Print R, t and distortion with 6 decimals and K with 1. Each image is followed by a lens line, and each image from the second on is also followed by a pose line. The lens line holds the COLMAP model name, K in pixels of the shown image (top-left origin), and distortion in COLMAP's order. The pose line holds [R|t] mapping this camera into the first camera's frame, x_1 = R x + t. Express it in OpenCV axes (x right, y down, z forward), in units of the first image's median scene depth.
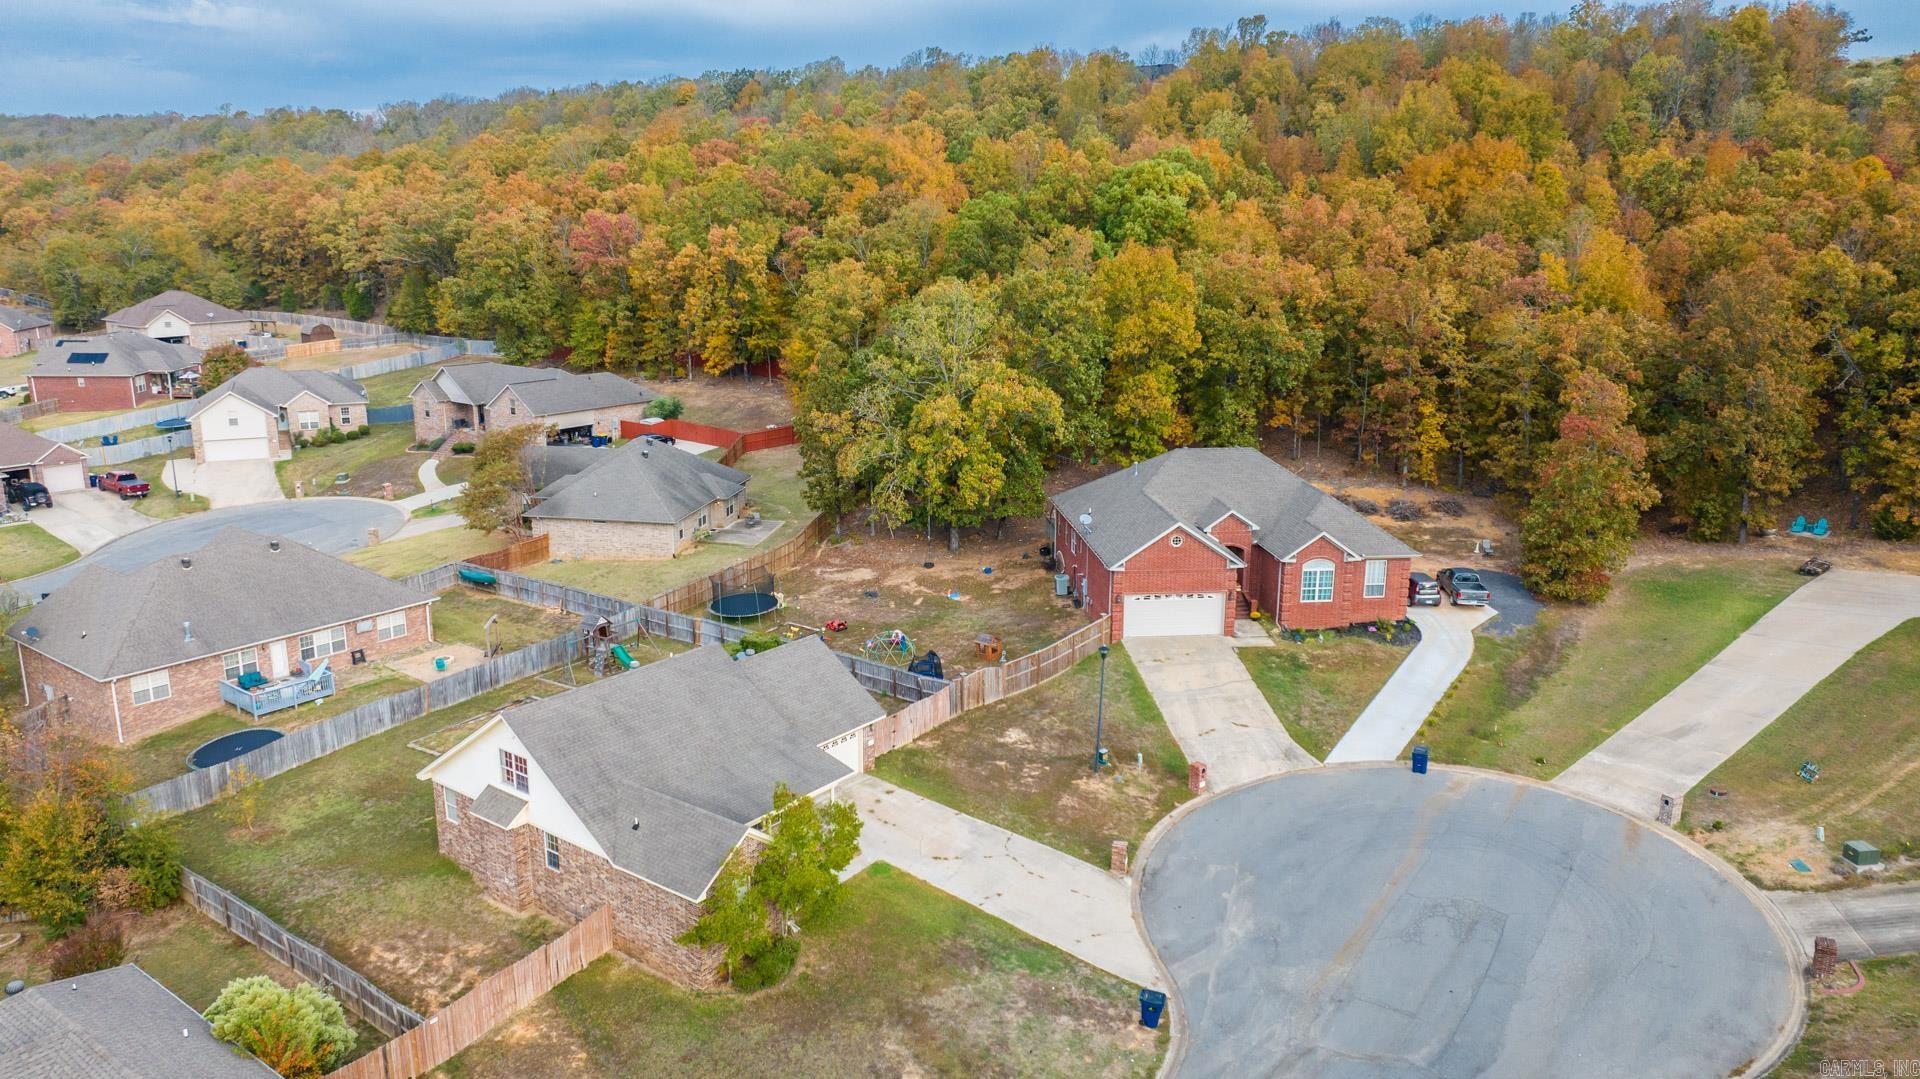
lens RADIAL K [[1385.3, 0, 960.0], [0, 1385.3, 539.5], [0, 0, 1]] dist [-0.010209, -0.007837]
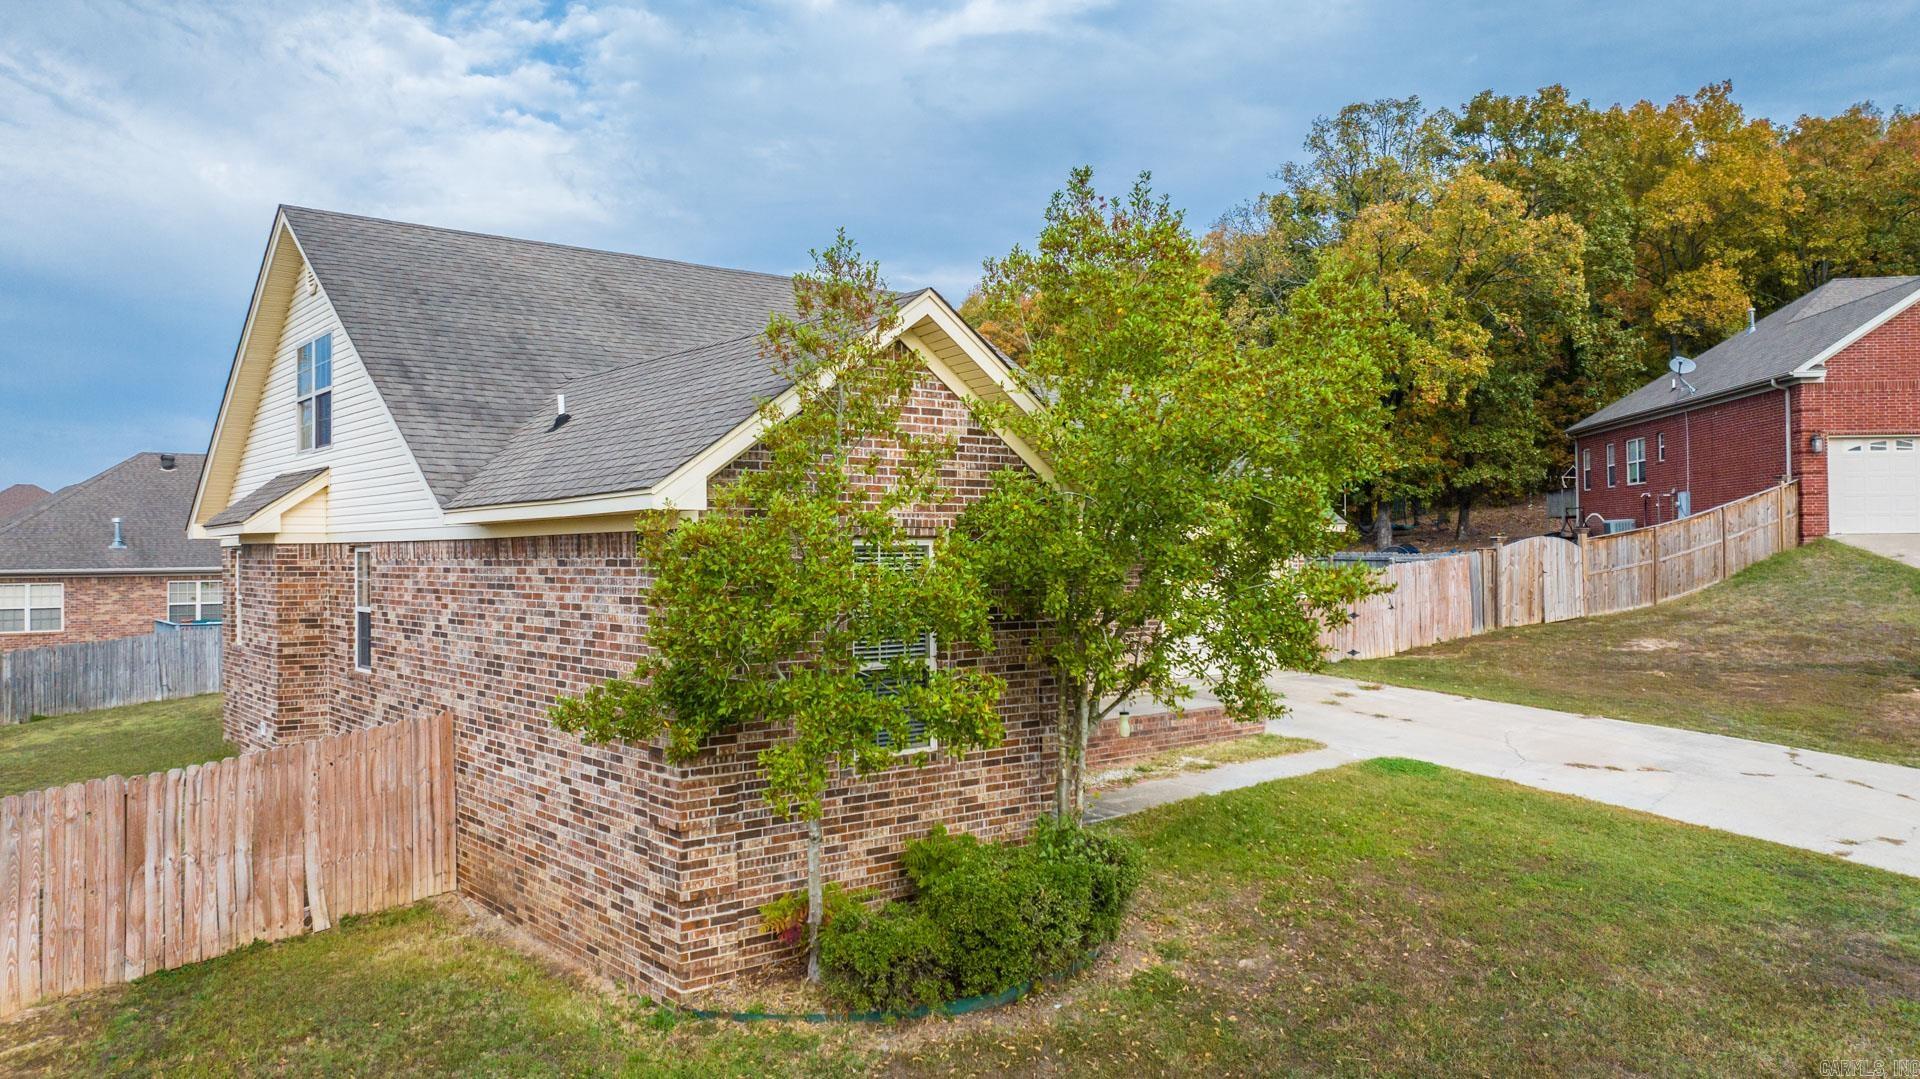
lens RADIAL K [[1385.3, 0, 960.0], [0, 1385.3, 539.5], [0, 0, 1]] dist [-0.010209, -0.007837]
pose [[0.973683, -0.014814, -0.227423, -0.064191], [-0.040718, 0.970522, -0.237548, 0.208018], [0.224238, 0.240557, 0.944378, 0.536778]]
